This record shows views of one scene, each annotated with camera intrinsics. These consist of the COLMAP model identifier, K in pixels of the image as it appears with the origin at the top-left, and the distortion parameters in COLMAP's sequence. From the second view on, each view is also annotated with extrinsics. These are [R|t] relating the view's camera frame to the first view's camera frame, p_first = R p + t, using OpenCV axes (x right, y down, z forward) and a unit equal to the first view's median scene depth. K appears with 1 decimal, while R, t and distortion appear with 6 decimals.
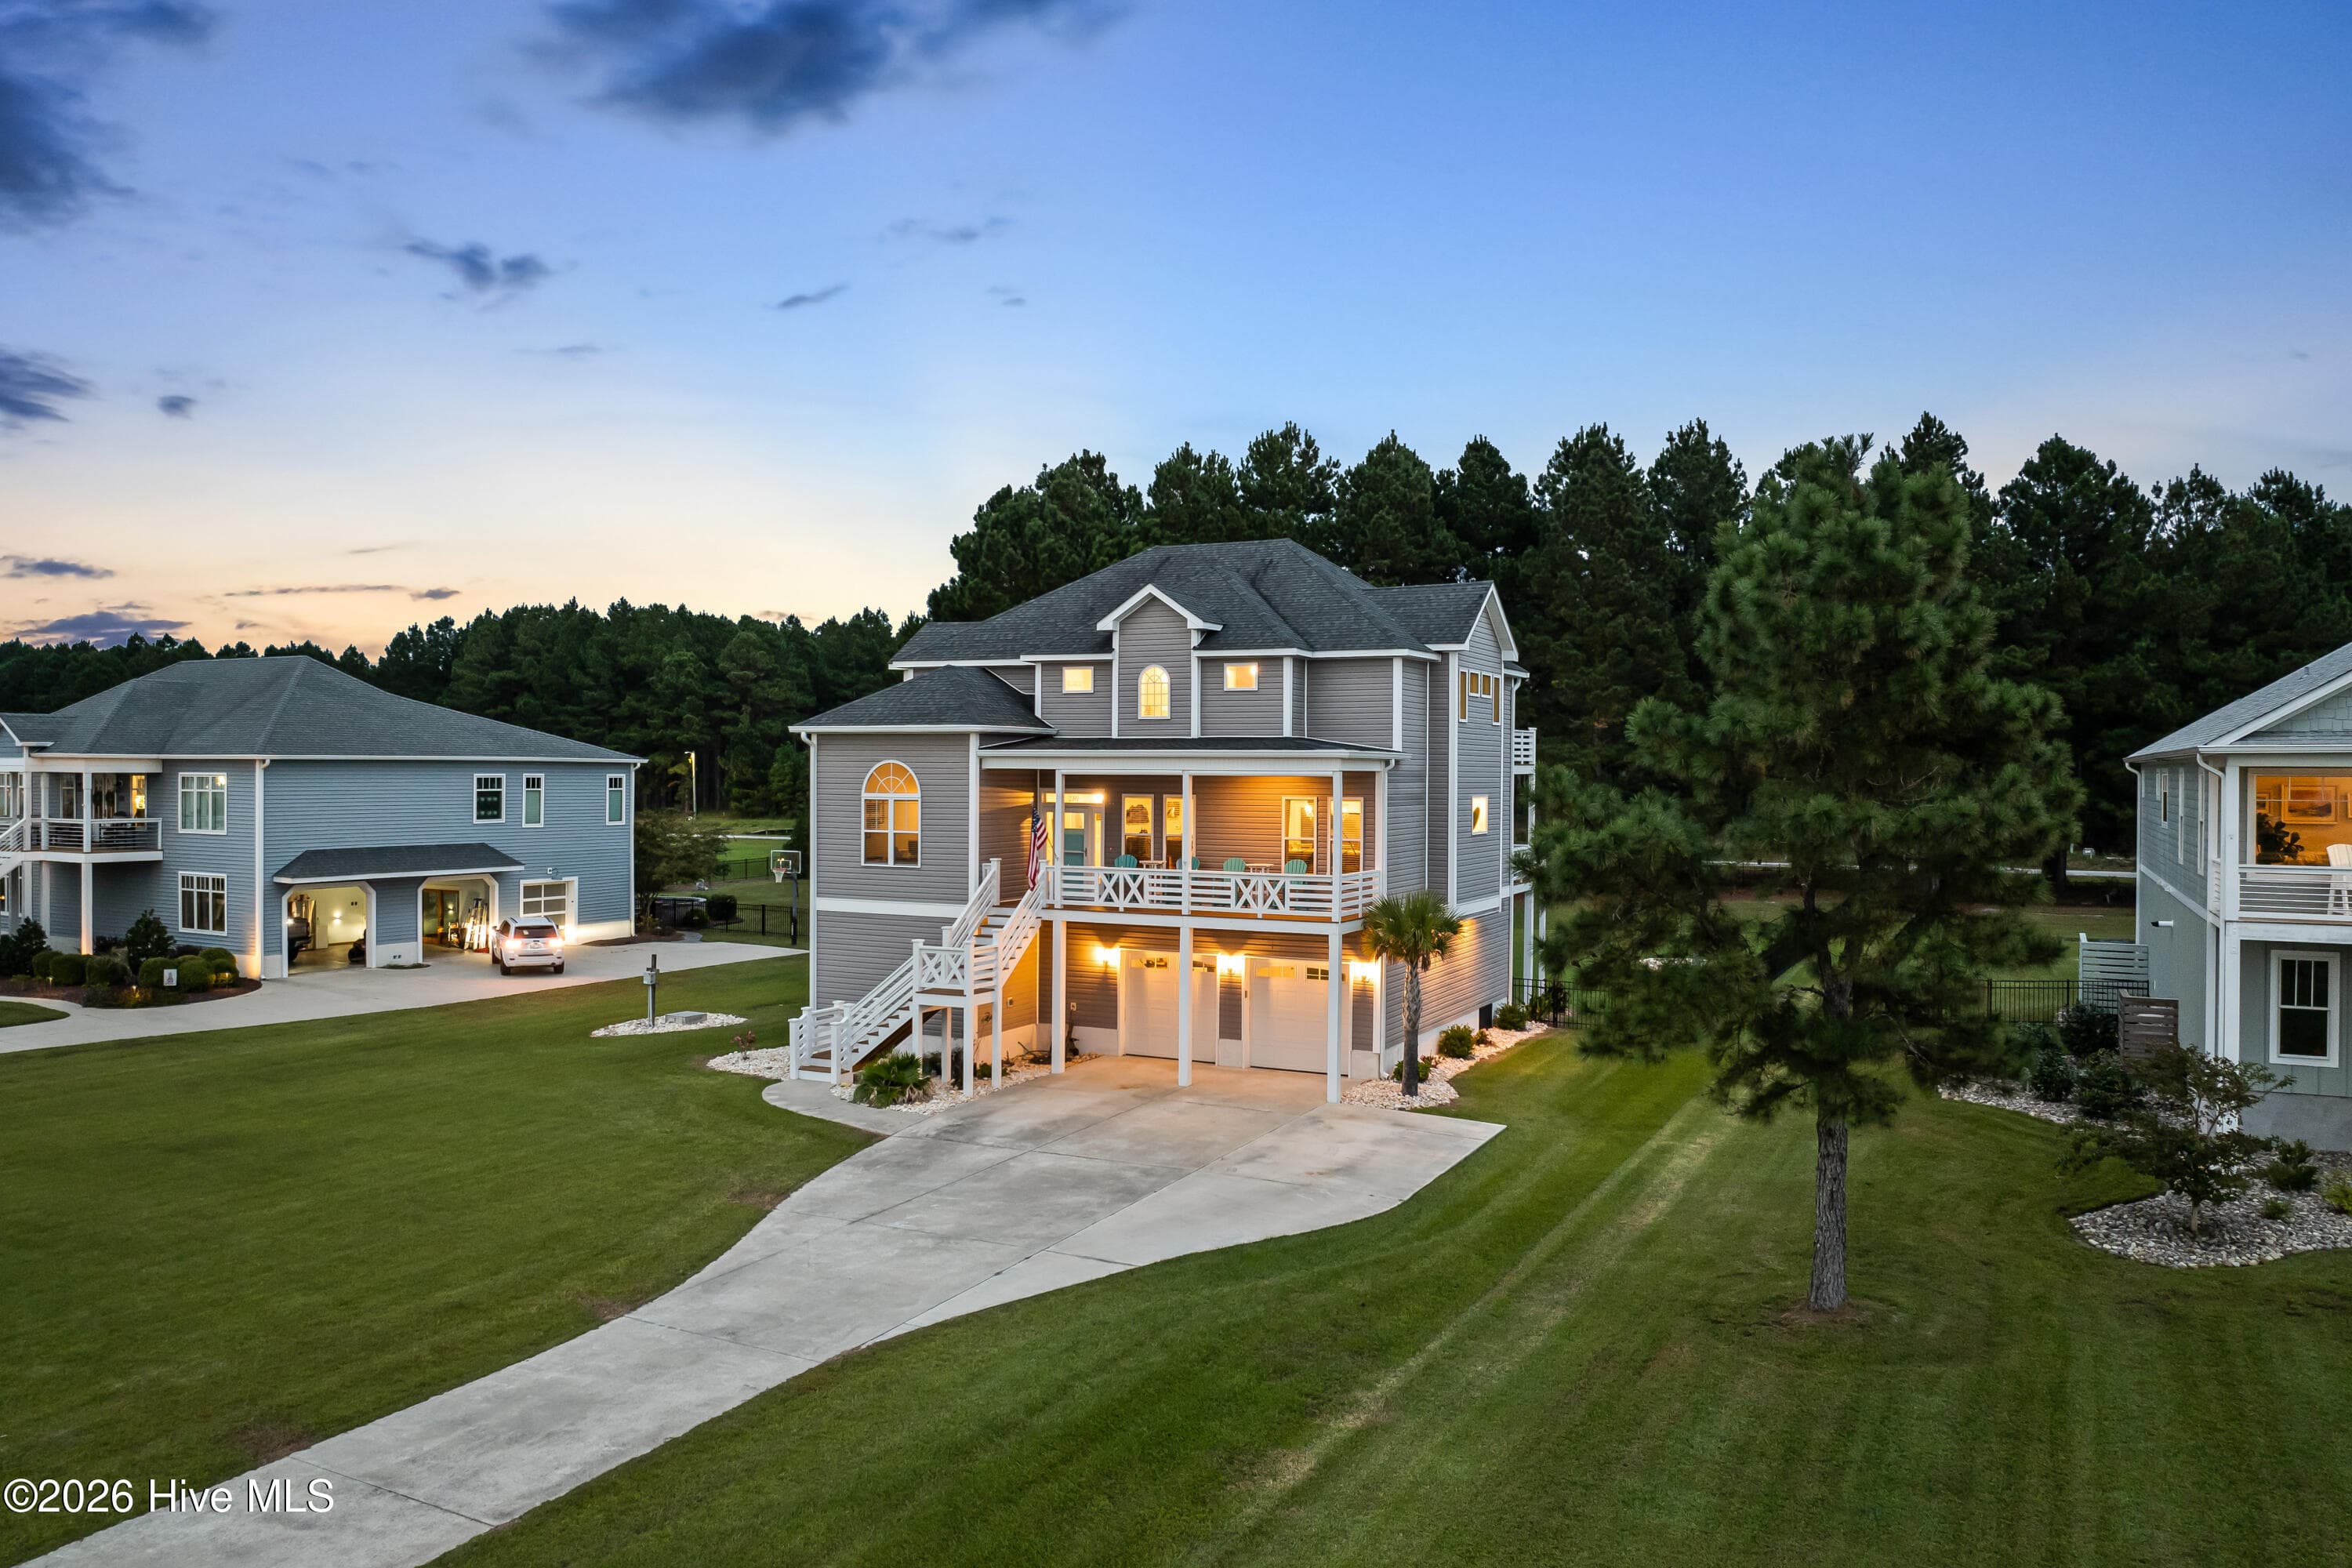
lens RADIAL K [[1657.4, 0, 1176.0], [0, 1657.4, 784.0], [0, 0, 1]] dist [-0.007774, -0.000097]
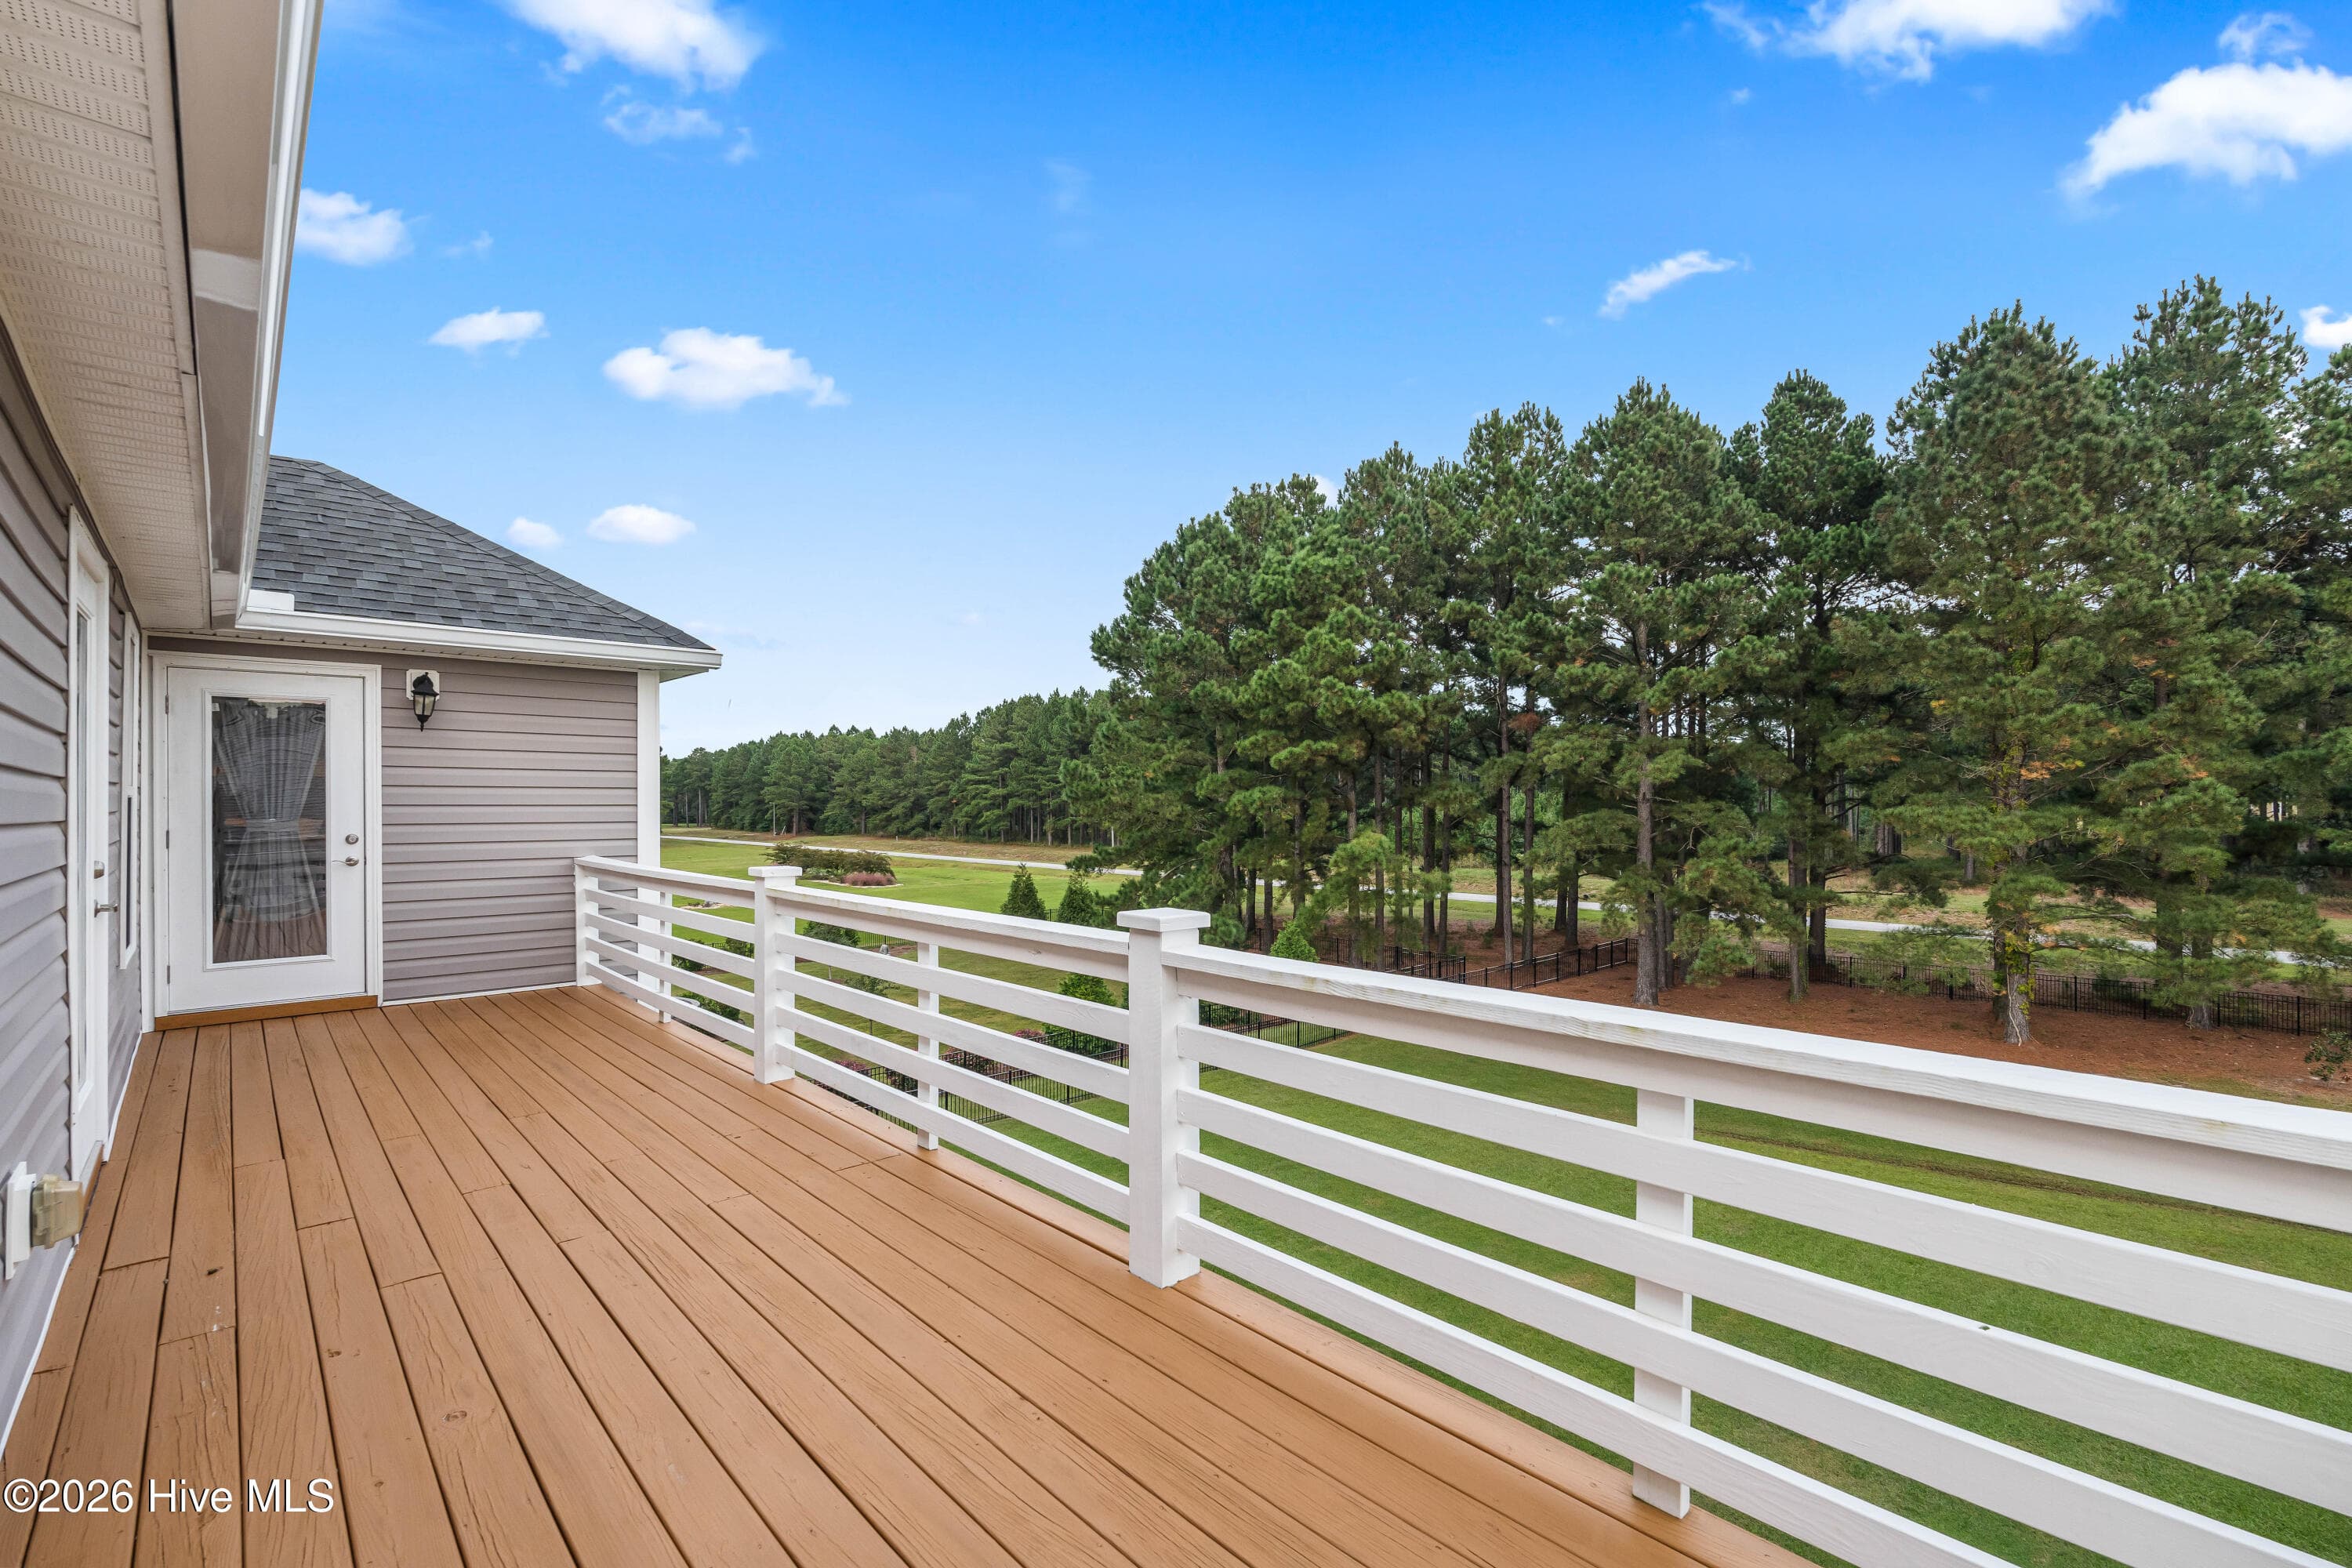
lens RADIAL K [[1066.1, 0, 1121.1], [0, 1066.1, 817.2], [0, 0, 1]] dist [-0.024525, 0.000951]
pose [[0.922641, 0.001616, -0.385656, 0.089673], [-0.000320, 0.999994, 0.003425, -0.018646], [0.385659, -0.003036, 0.922636, 0.467504]]
